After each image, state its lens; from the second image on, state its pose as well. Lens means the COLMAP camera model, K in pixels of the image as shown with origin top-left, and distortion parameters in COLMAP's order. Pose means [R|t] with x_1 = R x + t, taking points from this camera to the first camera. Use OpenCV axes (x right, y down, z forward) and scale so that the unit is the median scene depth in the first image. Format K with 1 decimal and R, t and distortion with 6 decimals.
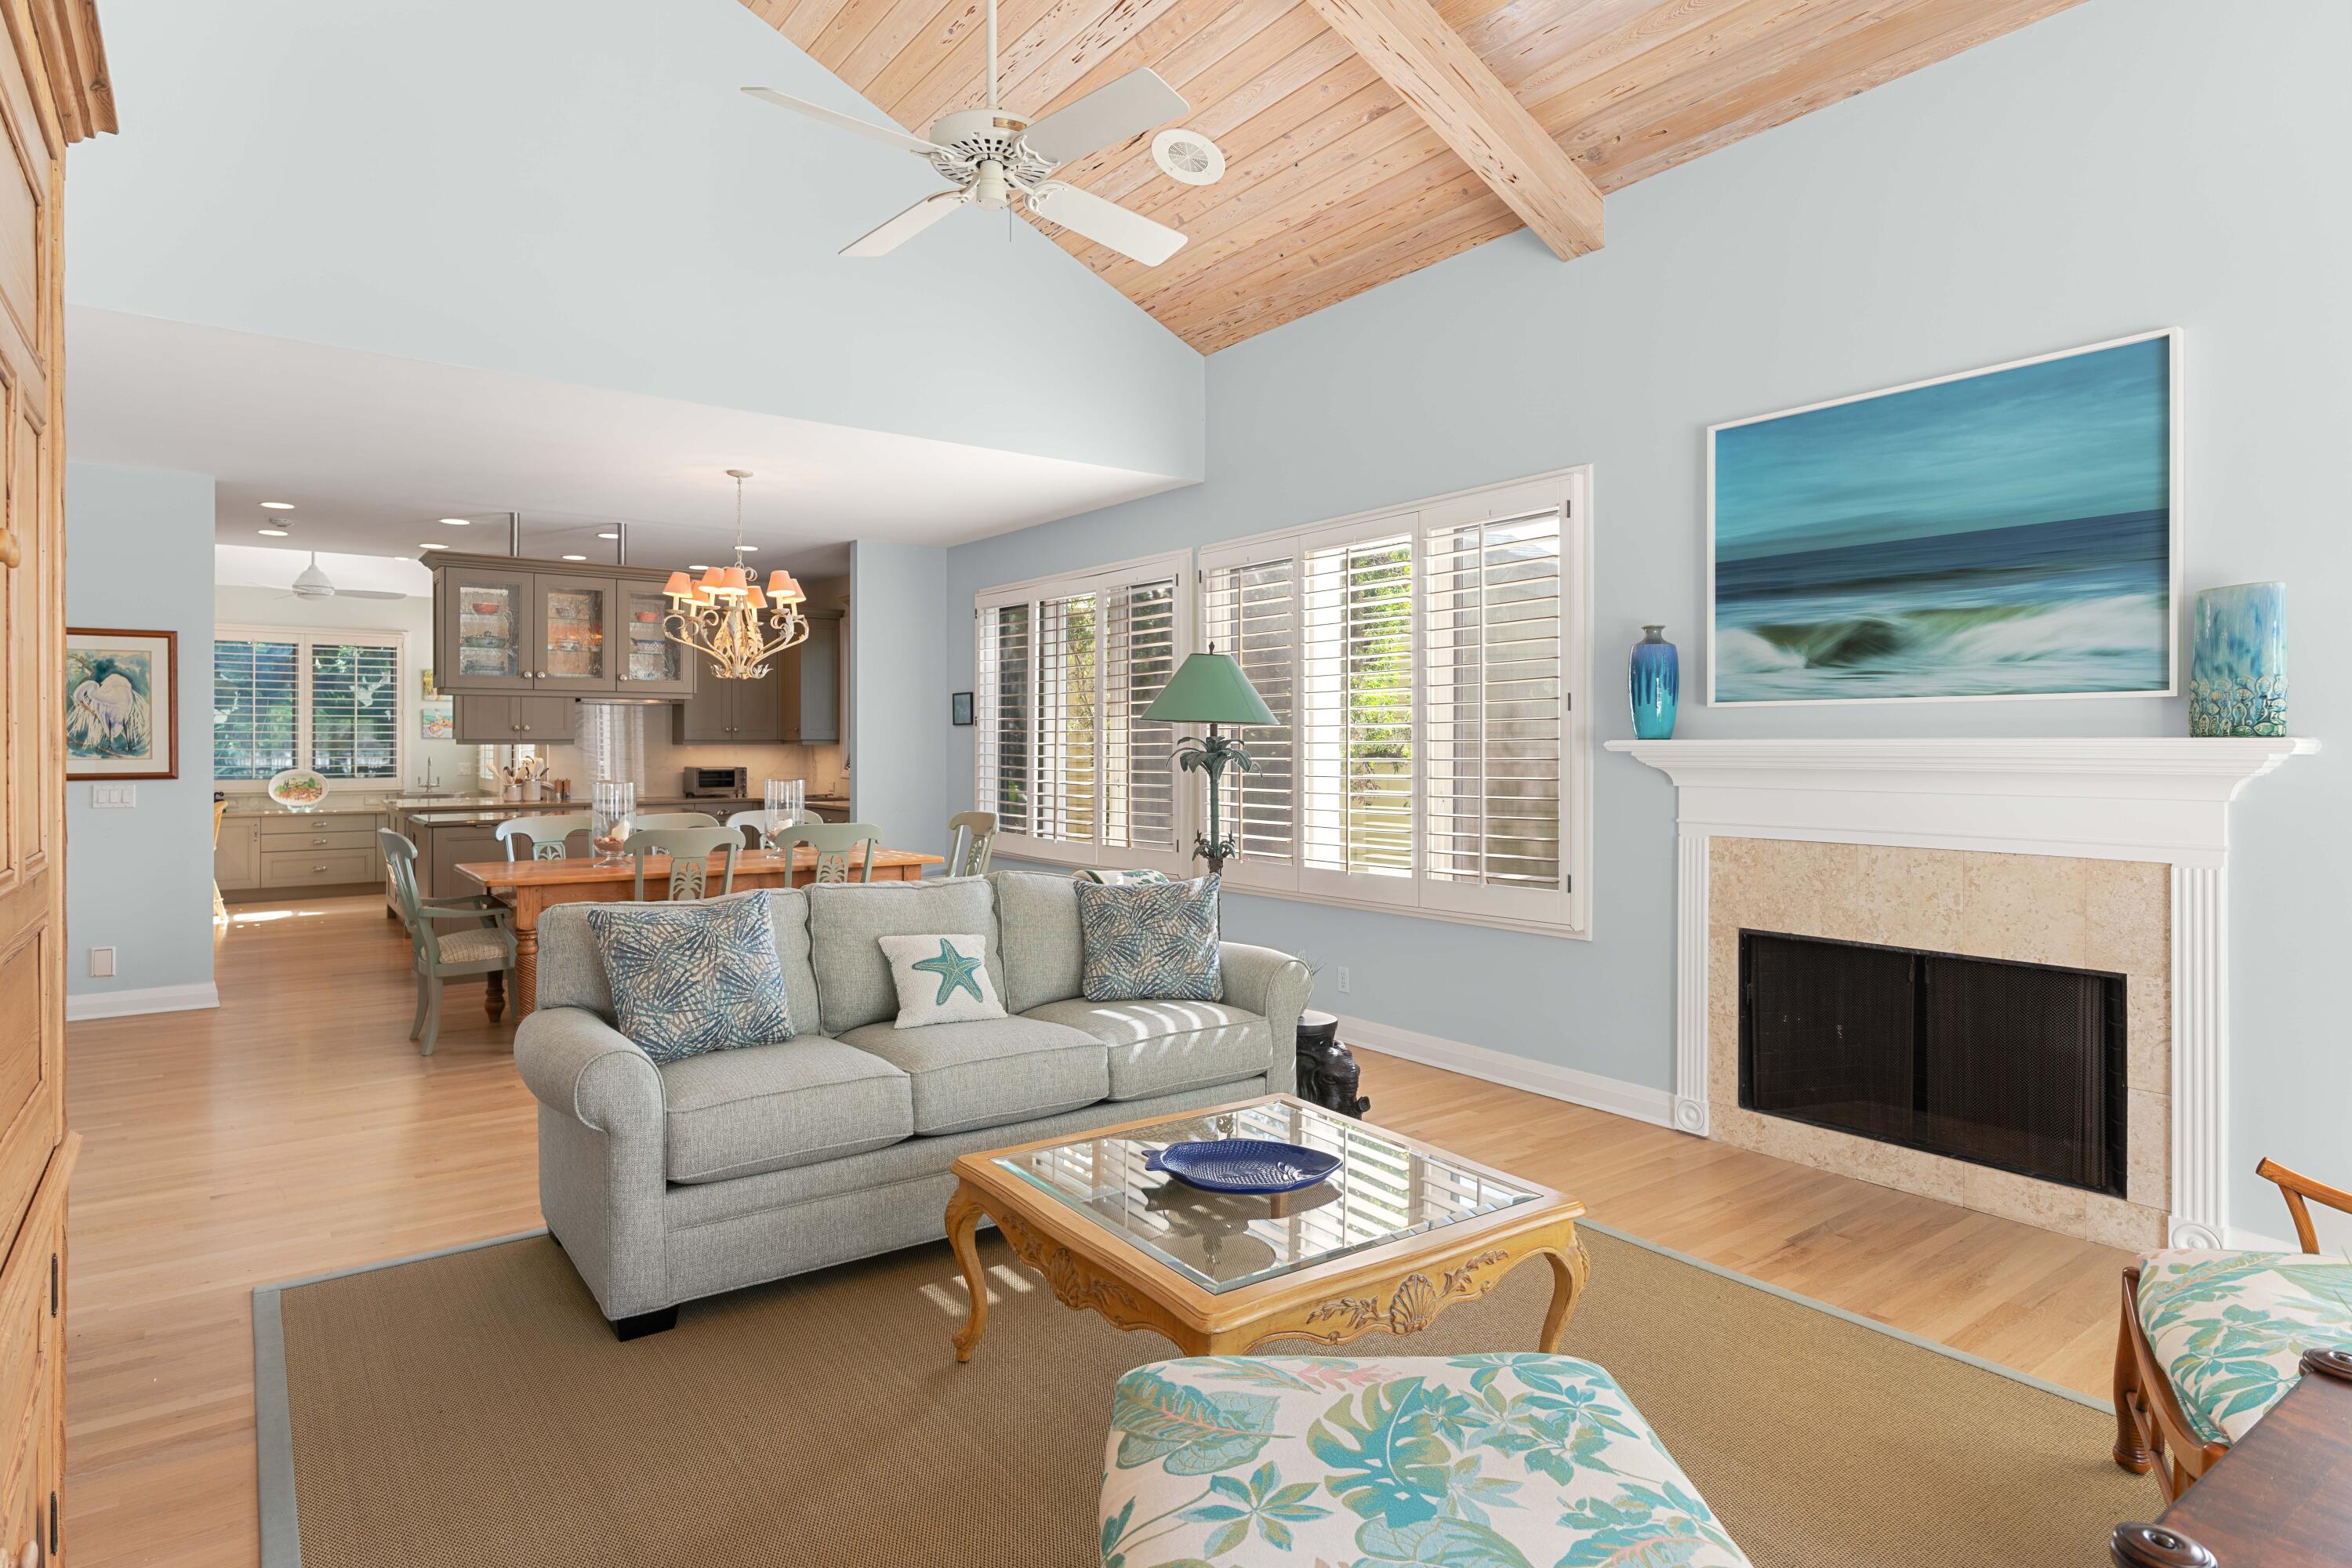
lens RADIAL K [[1282.6, 0, 1183.0], [0, 1282.6, 741.4], [0, 0, 1]] dist [0.003540, 0.000725]
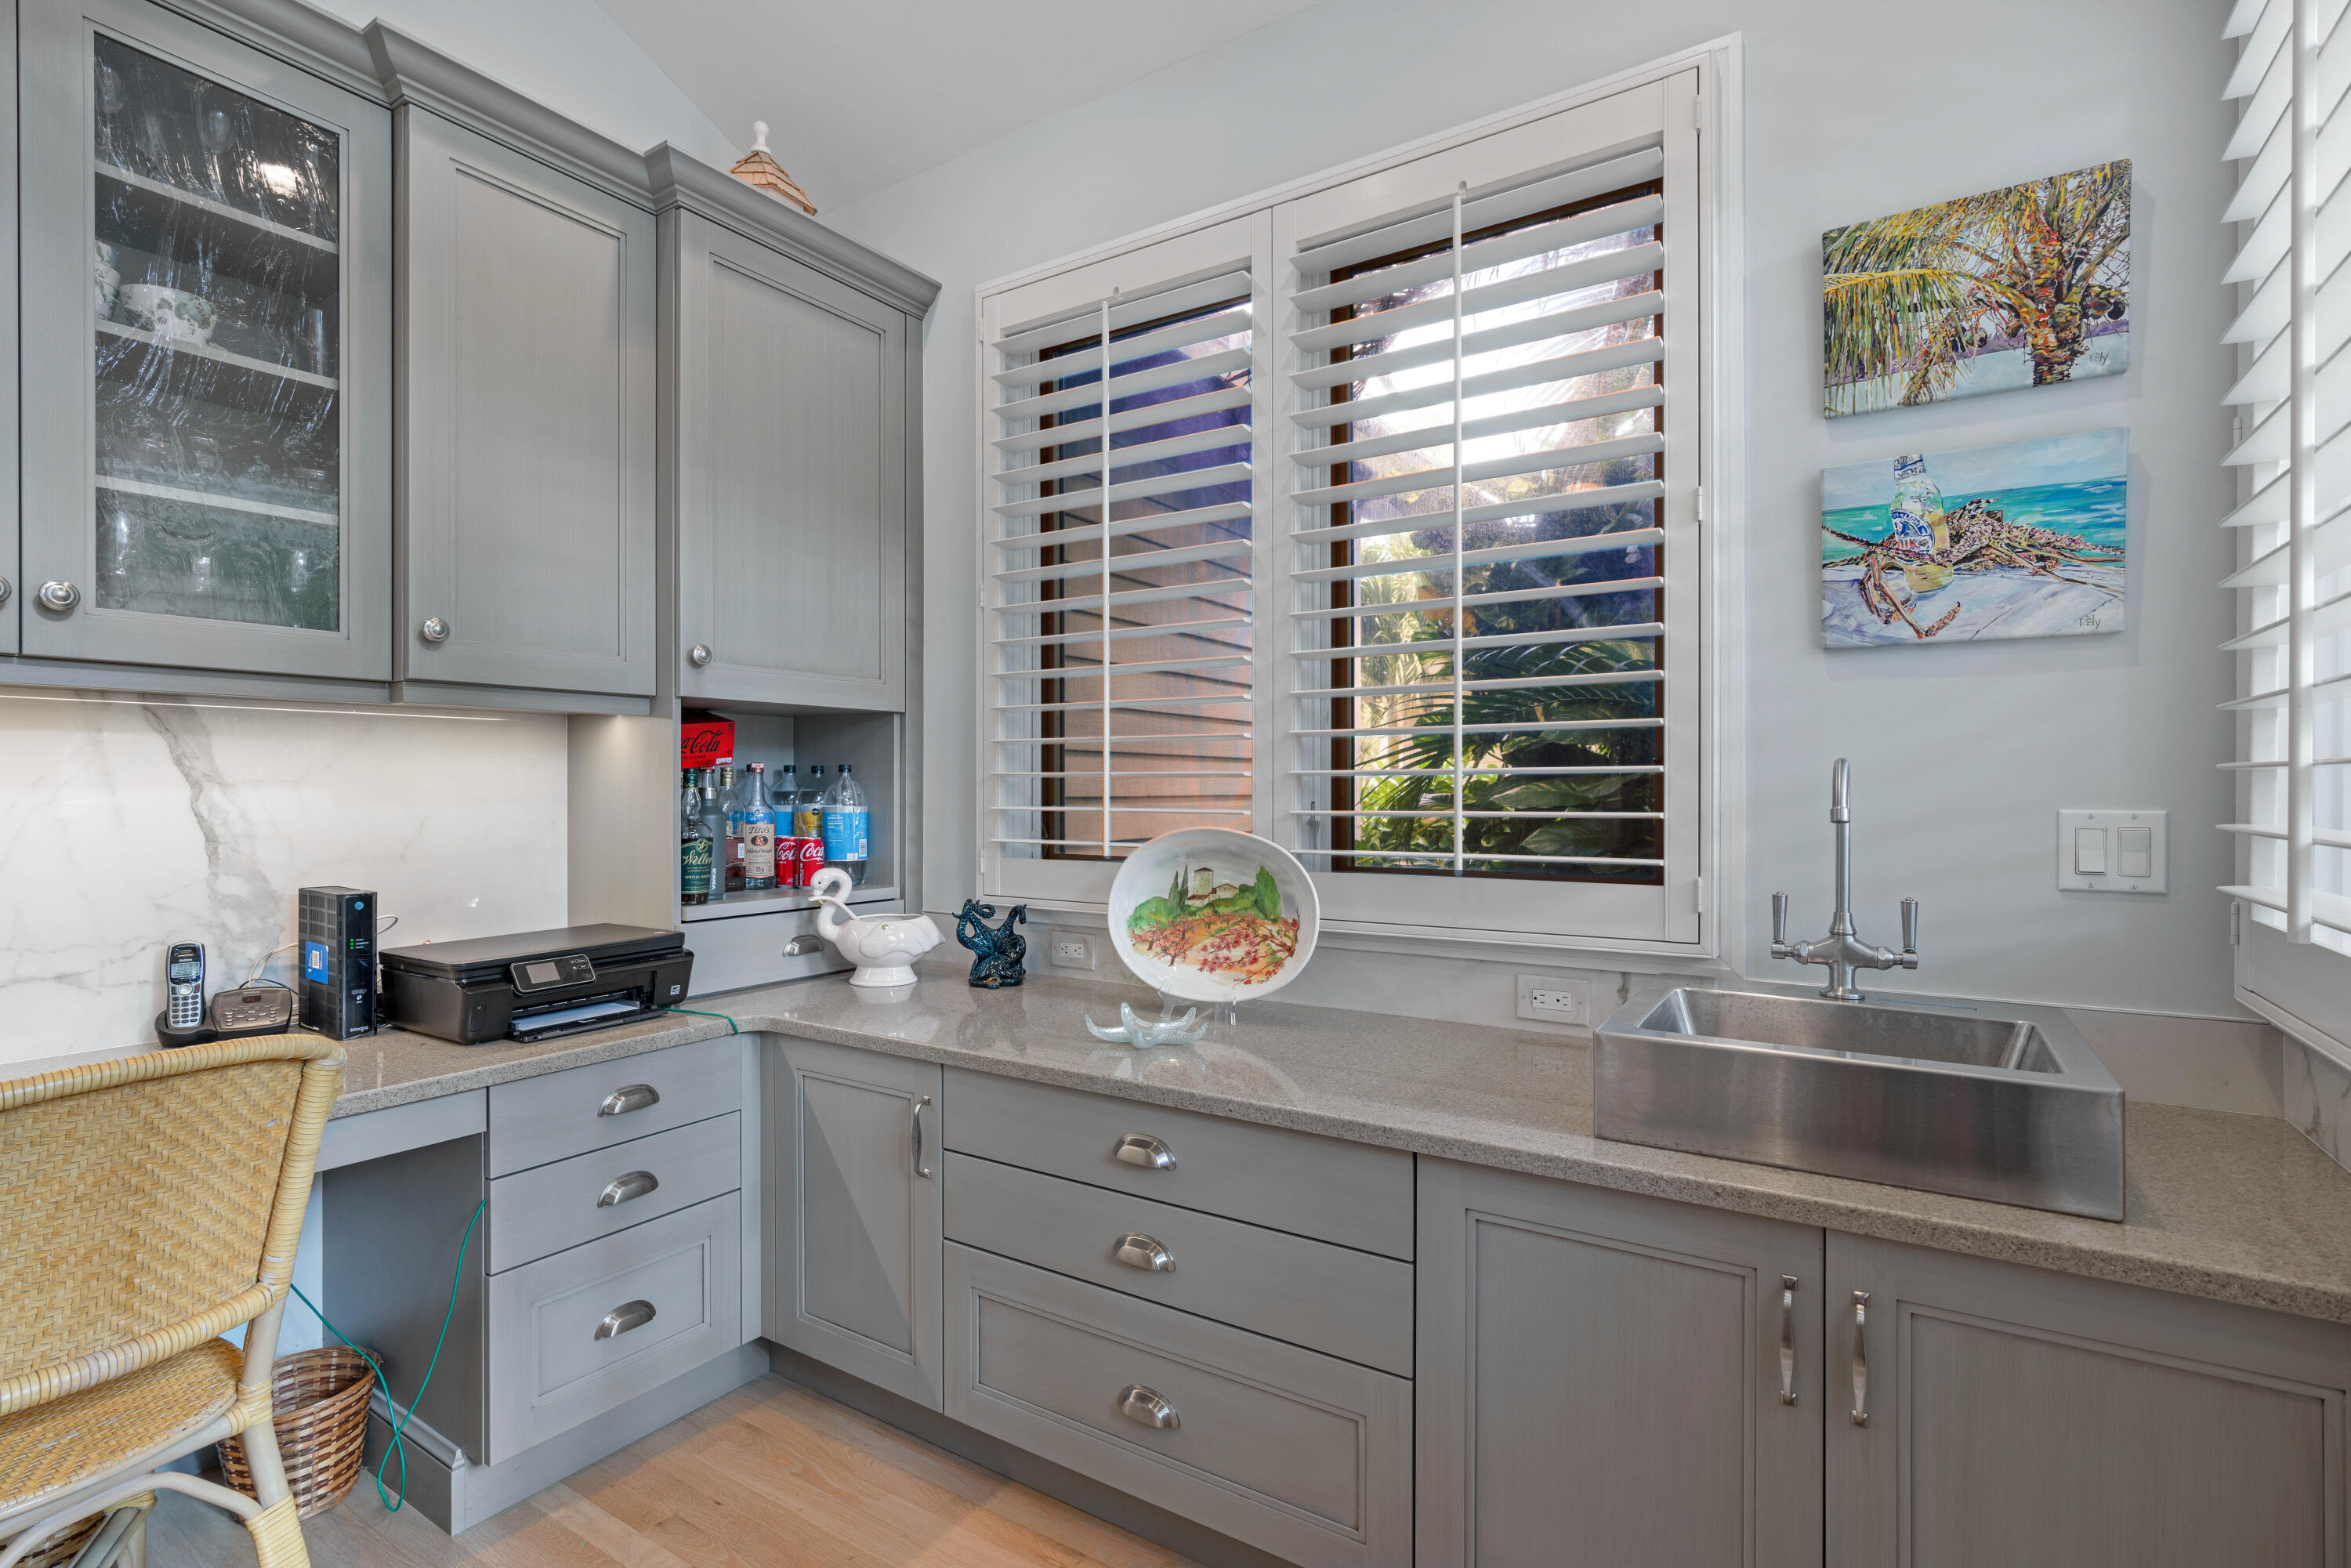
lens RADIAL K [[1119.3, 0, 1162.5], [0, 1119.3, 789.8], [0, 0, 1]] dist [0.000136, 0.000234]
pose [[0.351344, 0.002680, -0.936243, -0.506834], [0.001954, 0.999992, 0.003595, 0.015007], [0.936244, -0.003093, 0.351336, 0.904946]]
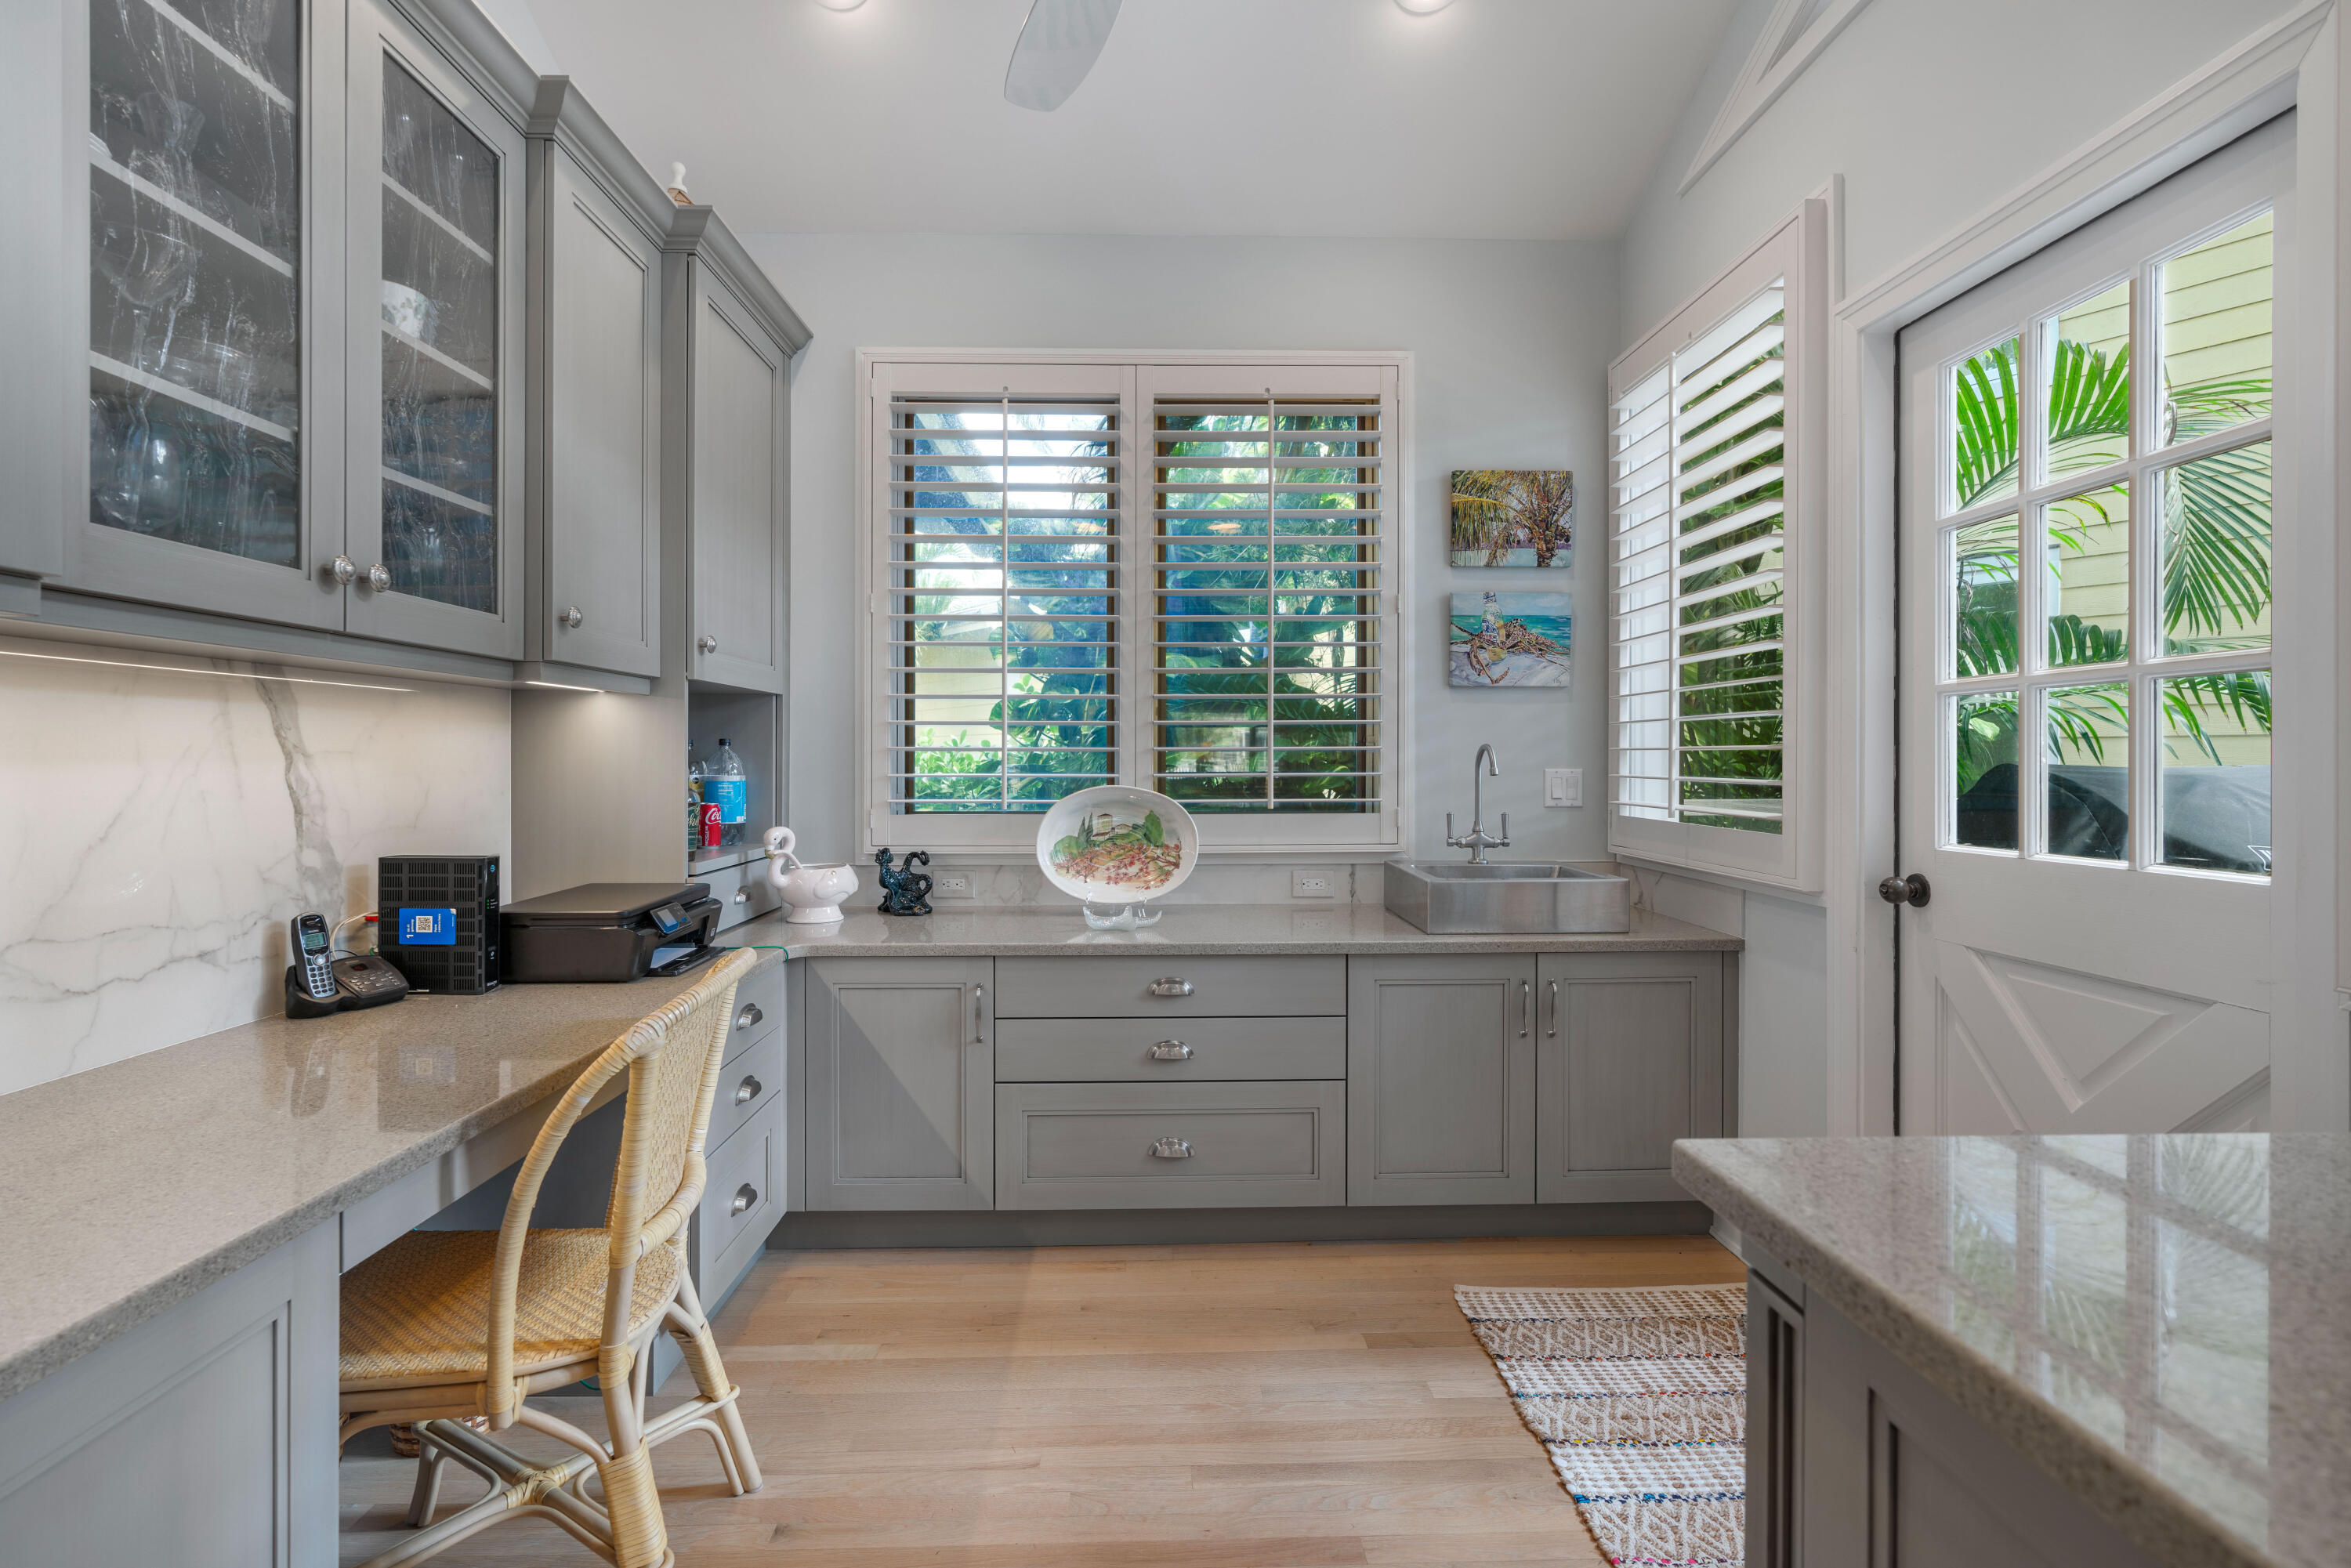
lens RADIAL K [[1073.3, 0, 1182.5], [0, 1073.3, 759.4], [0, 0, 1]] dist [-0.001371, 0.001056]
pose [[0.823801, 0.000867, -0.566878, -0.516152], [0.001010, 0.999995, 0.002998, 0.014777], [0.566878, -0.003042, 0.823796, 0.777412]]
